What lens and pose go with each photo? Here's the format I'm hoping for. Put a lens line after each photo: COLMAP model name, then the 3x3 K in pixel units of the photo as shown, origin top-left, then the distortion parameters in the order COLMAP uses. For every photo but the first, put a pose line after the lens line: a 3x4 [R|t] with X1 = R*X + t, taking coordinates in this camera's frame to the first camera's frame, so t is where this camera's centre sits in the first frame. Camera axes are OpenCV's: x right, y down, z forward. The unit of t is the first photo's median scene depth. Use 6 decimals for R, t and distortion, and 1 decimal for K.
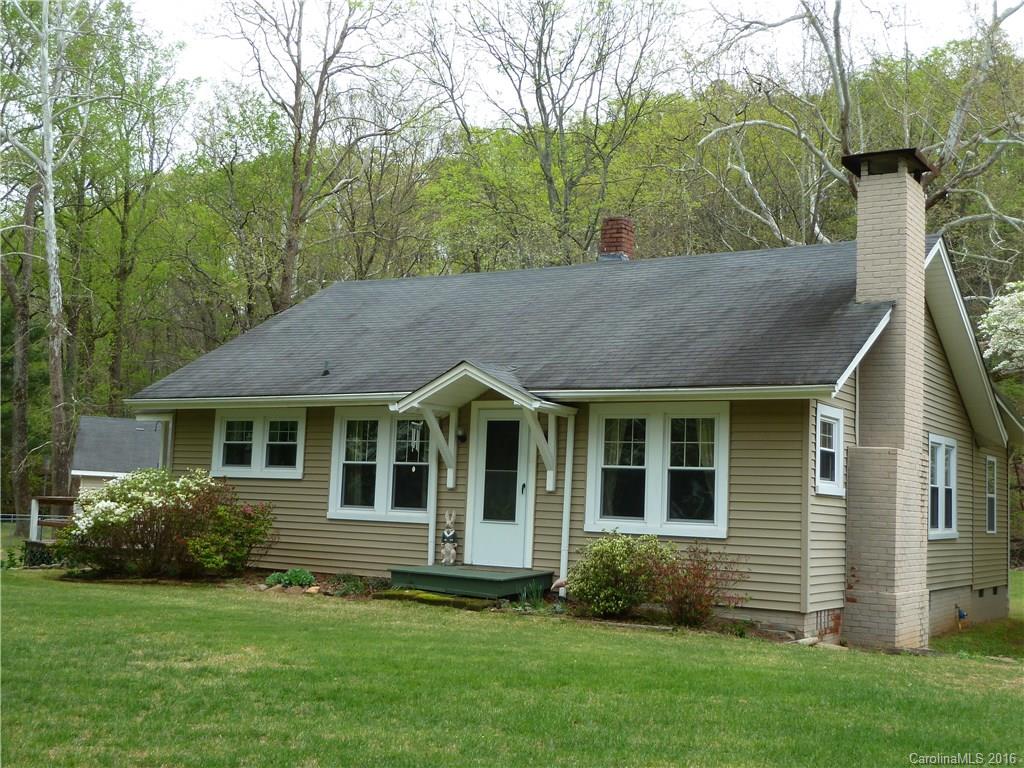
lens RADIAL K [[1242.2, 0, 512.8], [0, 1242.2, 375.1], [0, 0, 1]] dist [-0.053587, 0.000000]
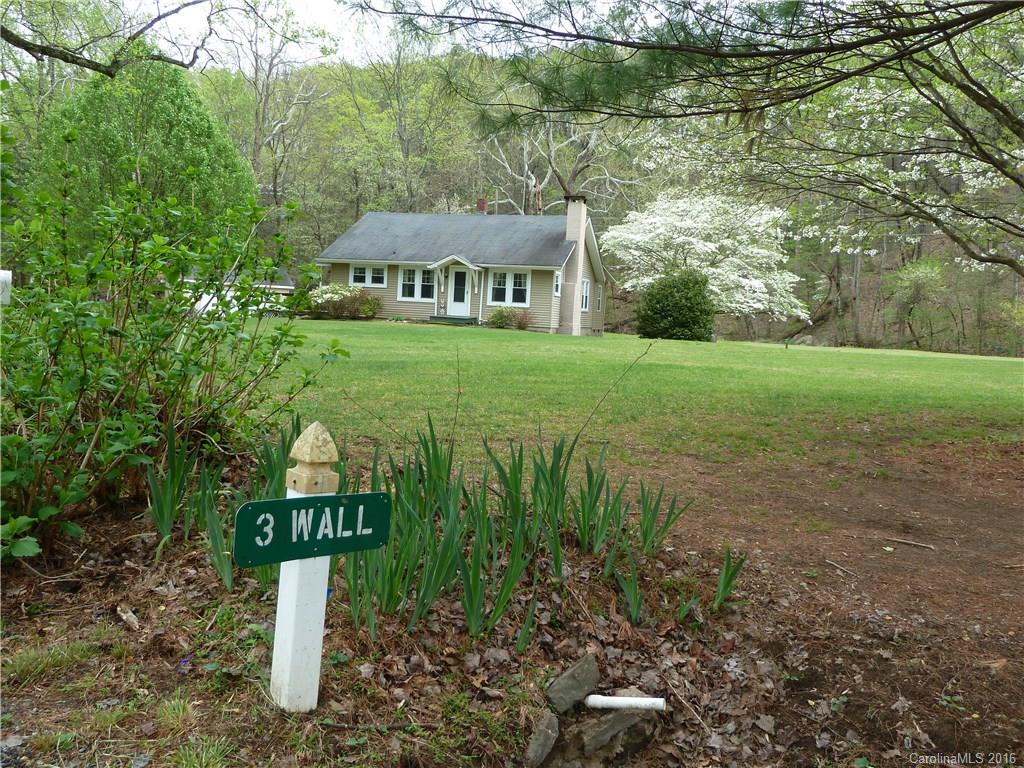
lens RADIAL K [[800.4, 0, 507.0], [0, 800.4, 385.7], [0, 0, 1]] dist [-0.008686, -0.000413]
pose [[0.967483, -0.007431, 0.252829, -0.433721], [-0.044176, 0.979241, 0.197825, -0.093753], [-0.249050, -0.202561, 0.947071, -1.116795]]
